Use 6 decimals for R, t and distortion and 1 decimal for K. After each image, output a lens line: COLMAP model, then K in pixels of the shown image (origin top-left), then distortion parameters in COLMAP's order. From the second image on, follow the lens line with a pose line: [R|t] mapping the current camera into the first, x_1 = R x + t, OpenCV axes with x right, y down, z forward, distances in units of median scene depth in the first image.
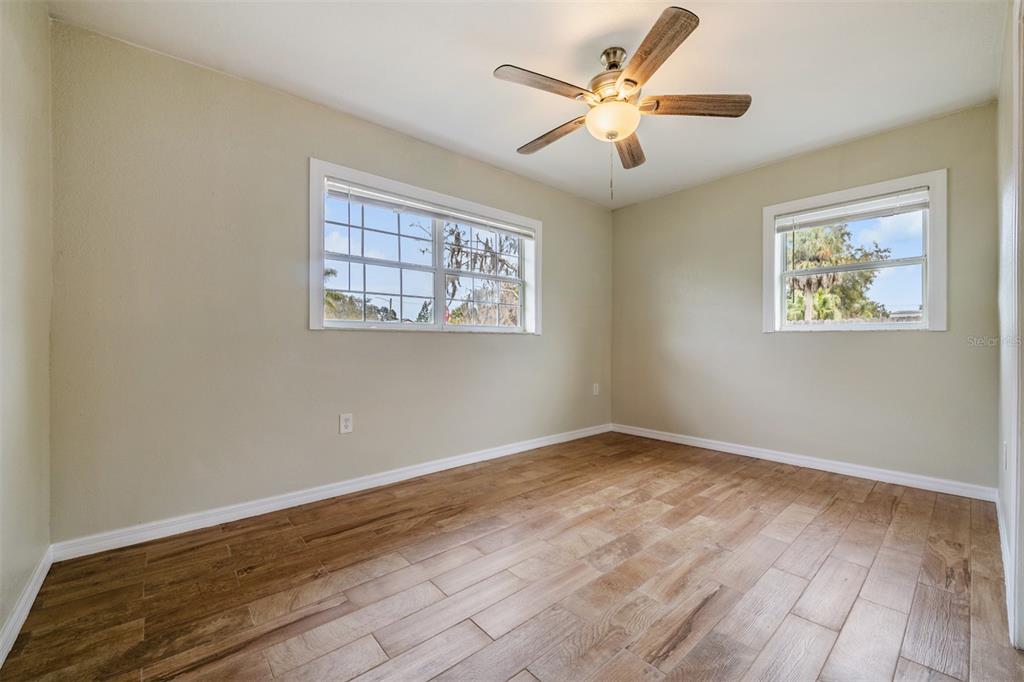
lens RADIAL K [[409.9, 0, 512.0], [0, 409.9, 341.0], [0, 0, 1]] dist [-0.005788, -0.000145]
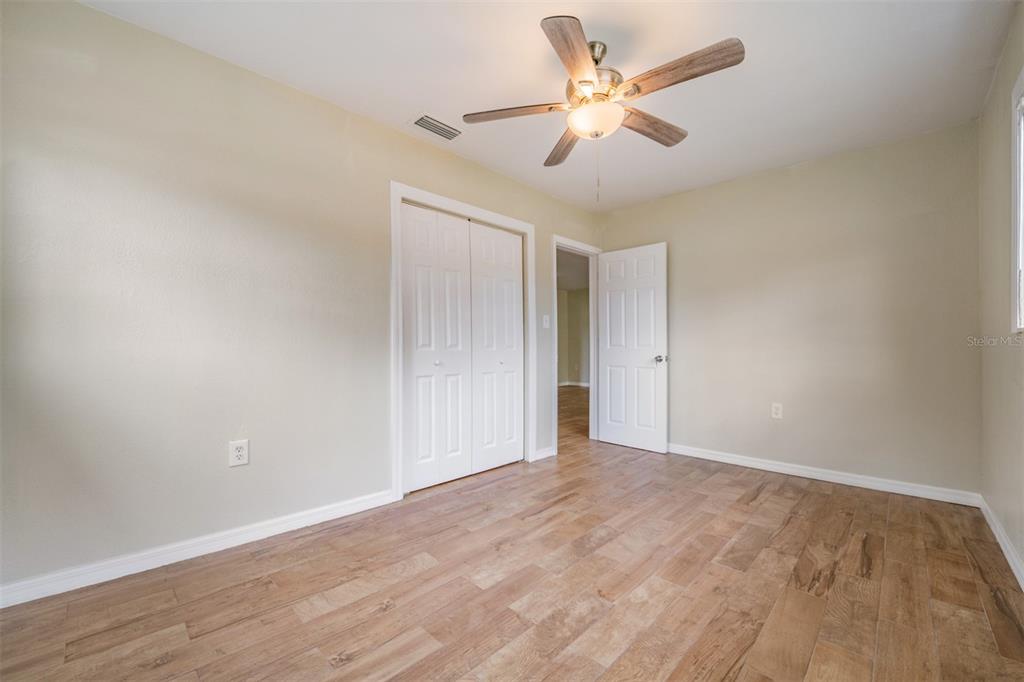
lens RADIAL K [[401.5, 0, 512.0], [0, 401.5, 341.0], [0, 0, 1]] dist [-0.041787, 0.000059]
pose [[-0.997983, -0.005856, -0.063209, 0.481042], [-0.004118, 0.999611, -0.027593, 0.002948], [0.063346, -0.027277, -0.997619, 1.813344]]
